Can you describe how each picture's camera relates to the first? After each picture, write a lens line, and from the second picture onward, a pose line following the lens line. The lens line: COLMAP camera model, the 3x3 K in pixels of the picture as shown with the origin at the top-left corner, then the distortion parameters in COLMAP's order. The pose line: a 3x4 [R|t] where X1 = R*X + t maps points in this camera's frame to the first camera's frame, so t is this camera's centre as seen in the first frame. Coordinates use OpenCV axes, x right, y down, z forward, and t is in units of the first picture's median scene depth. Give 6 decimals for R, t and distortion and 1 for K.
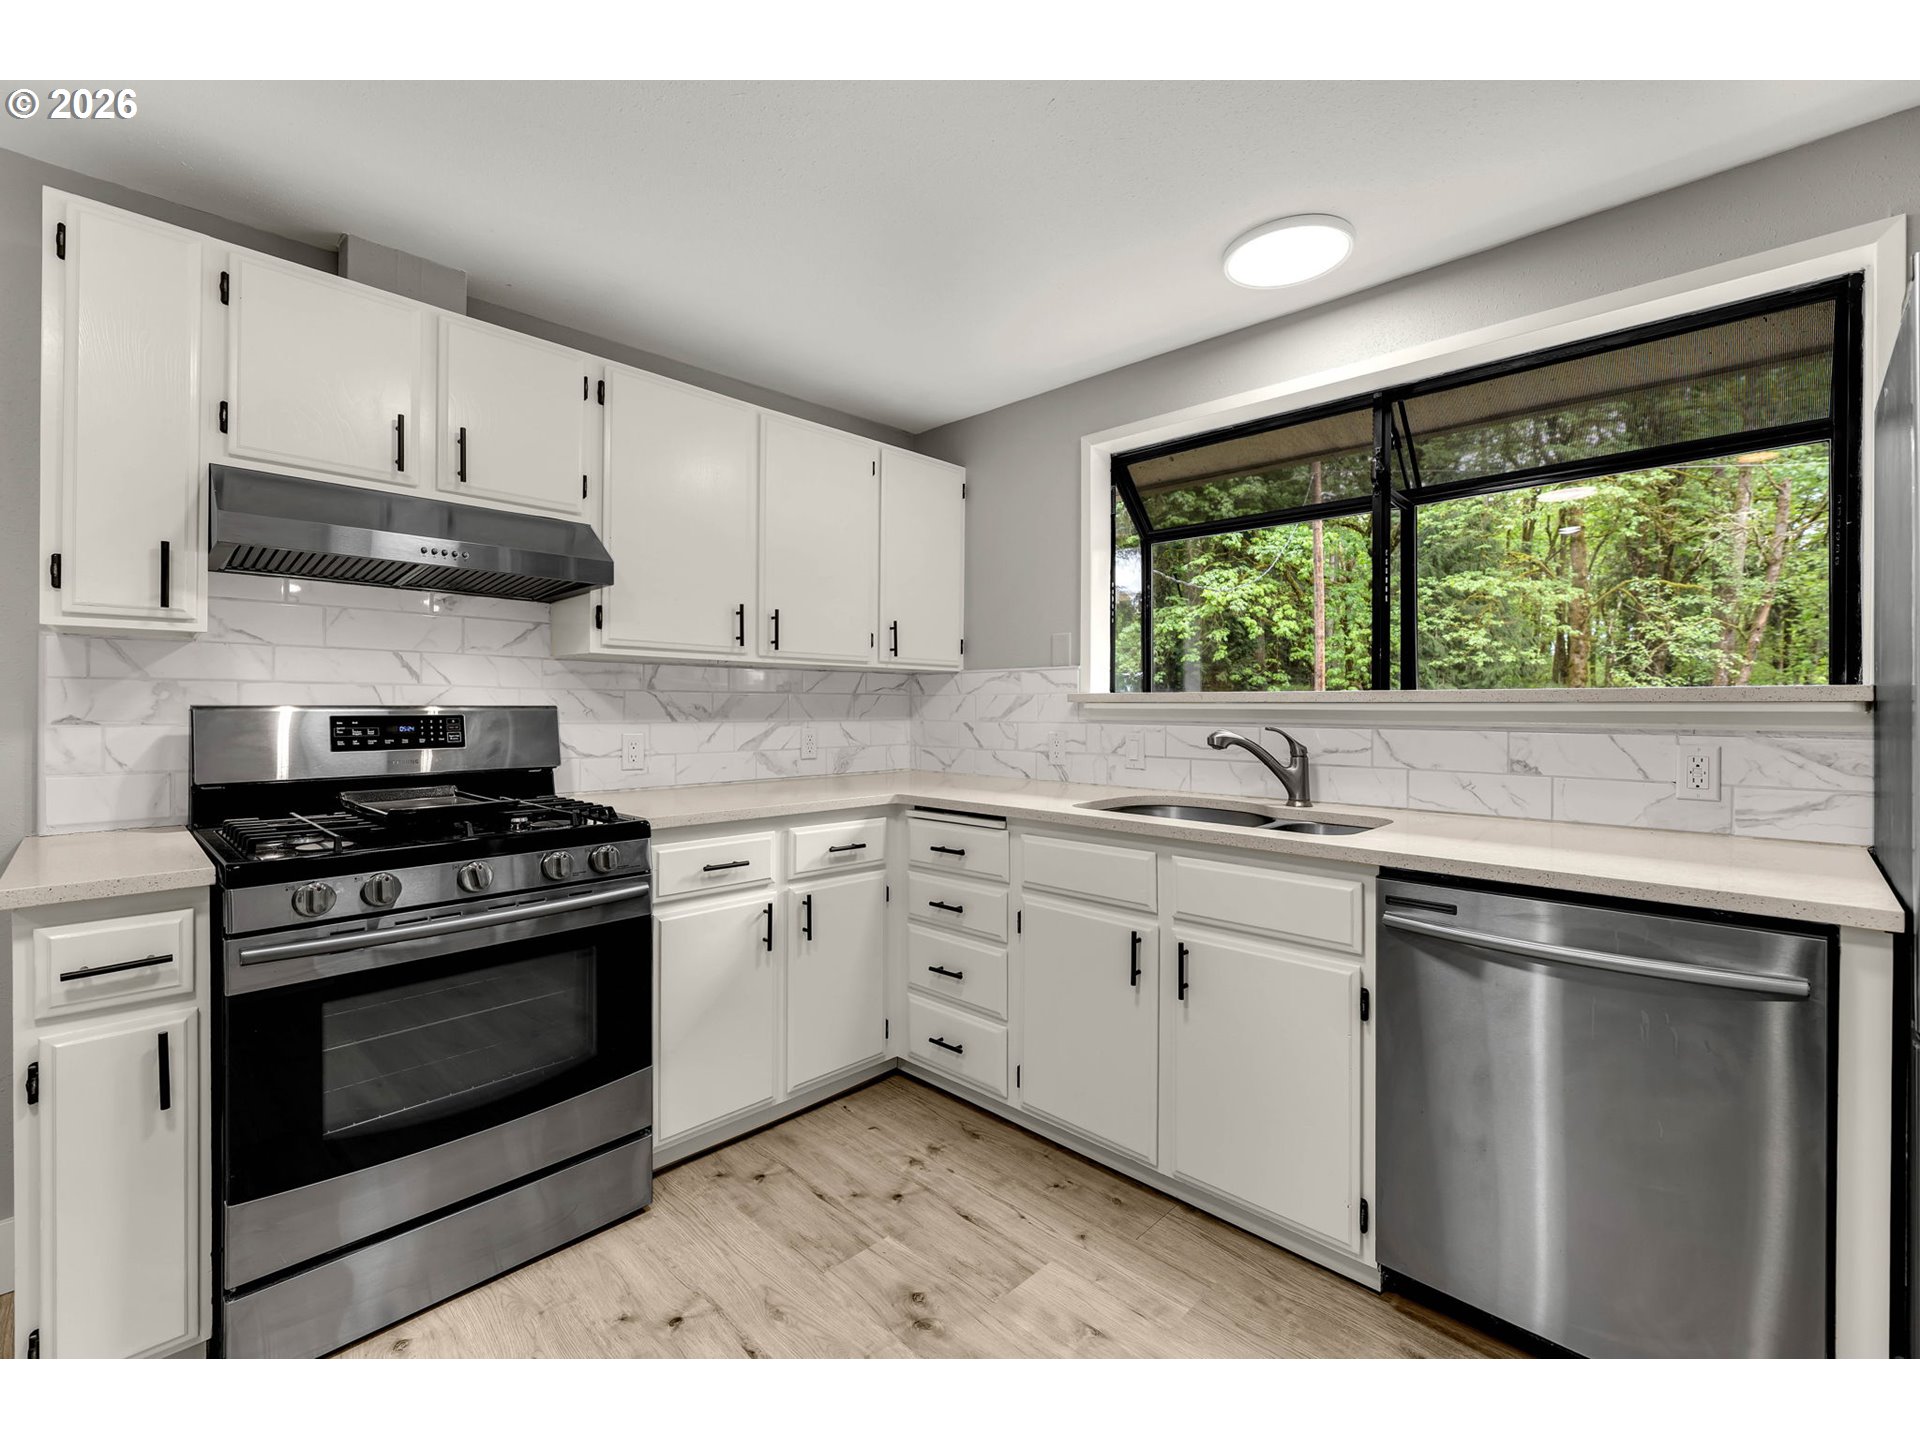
lens RADIAL K [[814.3, 0, 956.0], [0, 814.3, 710.5], [0, 0, 1]] dist [0.000726, -0.000626]
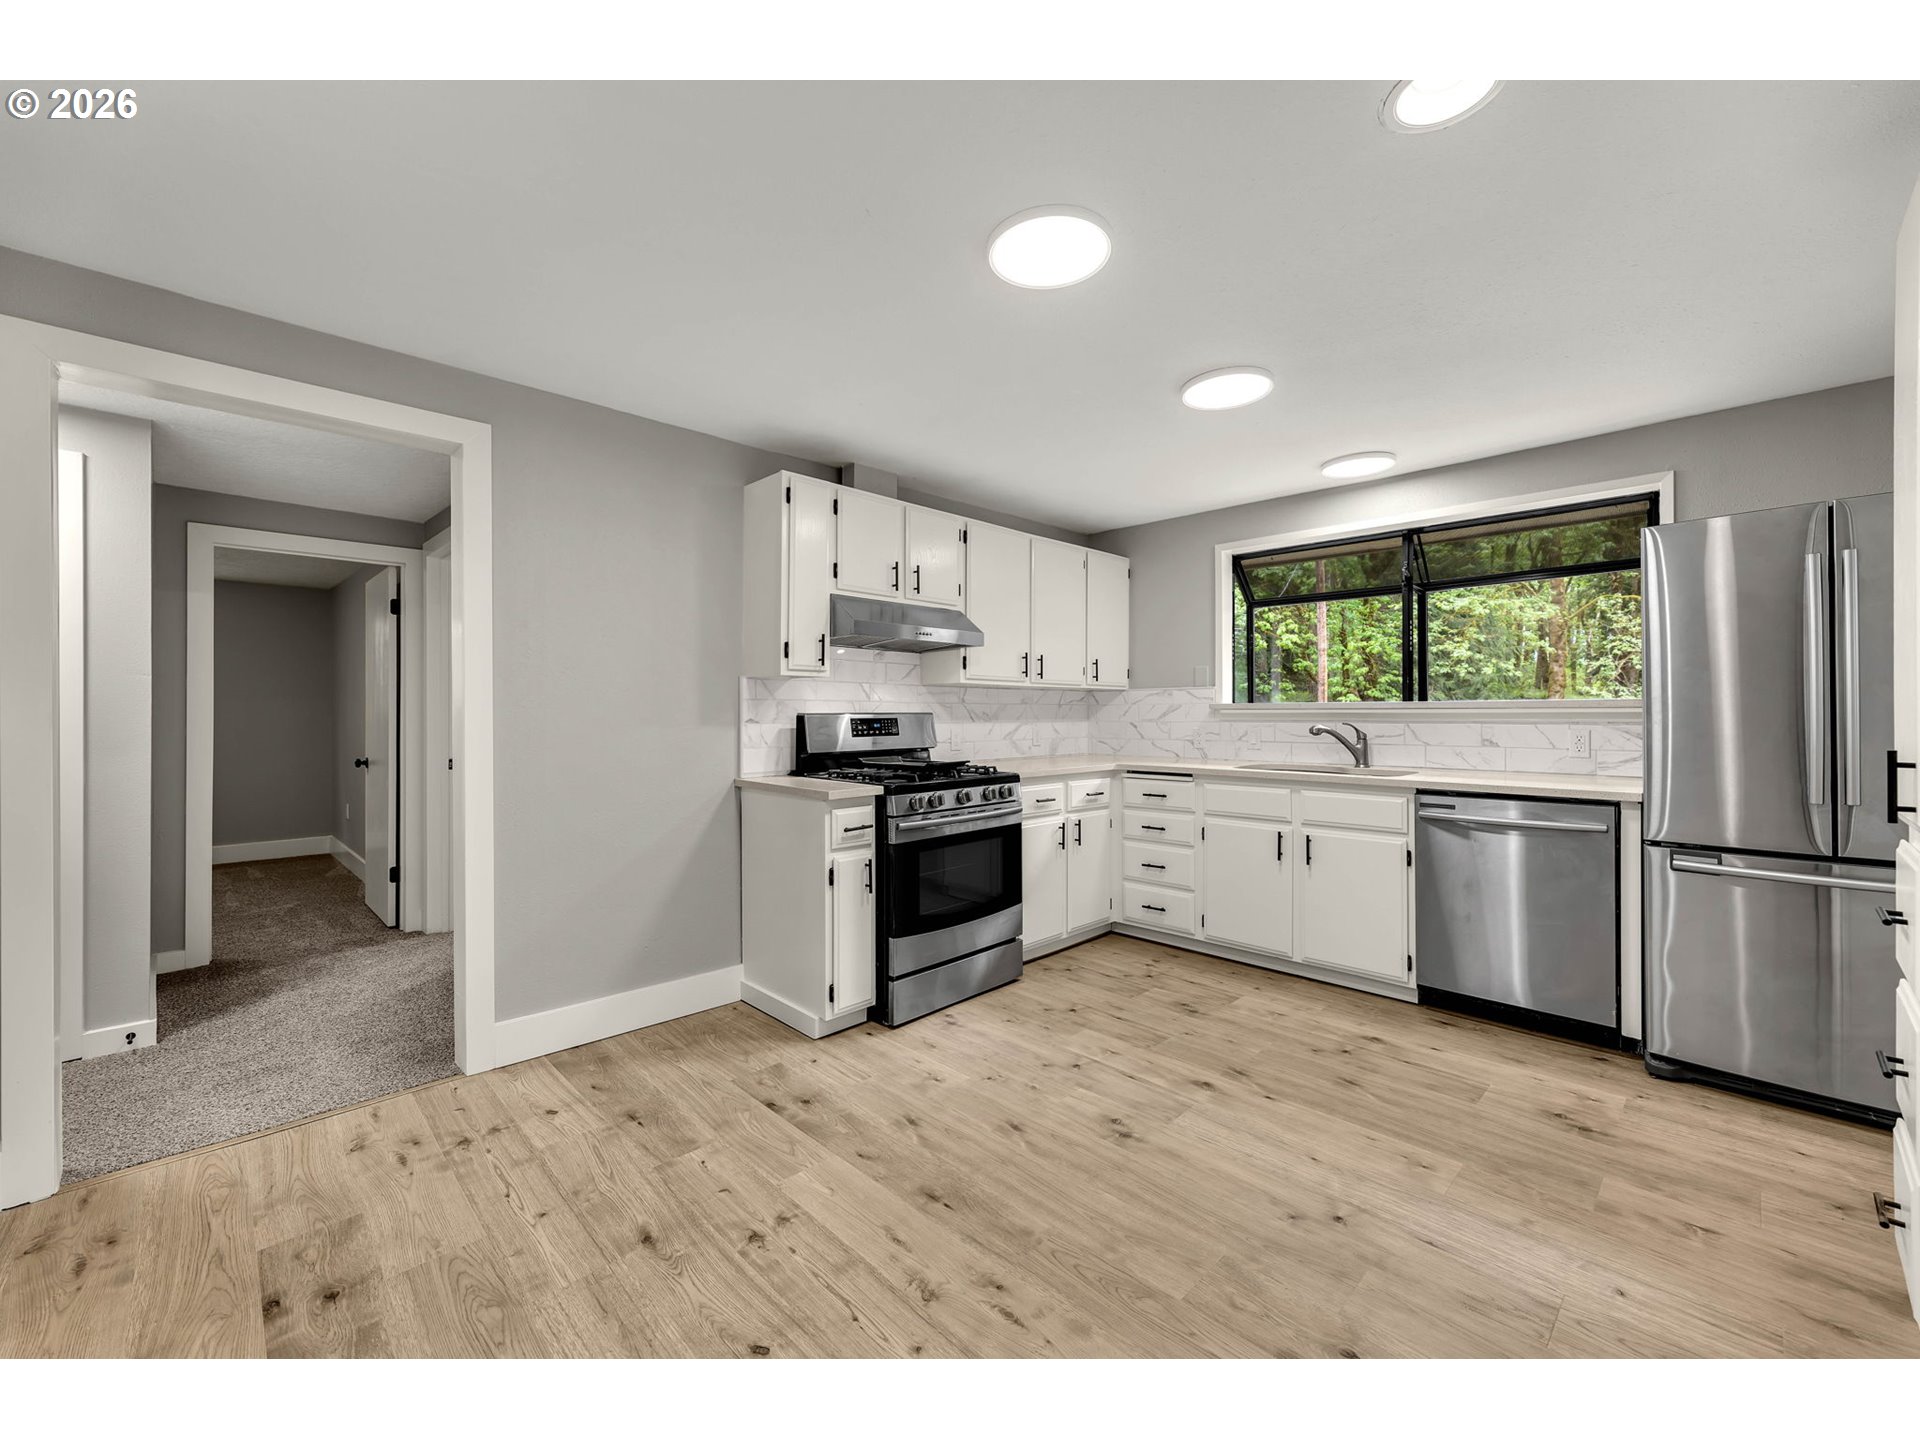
lens RADIAL K [[749.3, 0, 963.1], [0, 749.3, 714.4], [0, 0, 1]] dist [0.002950, 0.000600]
pose [[0.999802, -0.005080, -0.019217, -0.424886], [0.005009, 0.999980, -0.003755, 0.004643], [0.019236, 0.003658, 0.999808, -0.662473]]
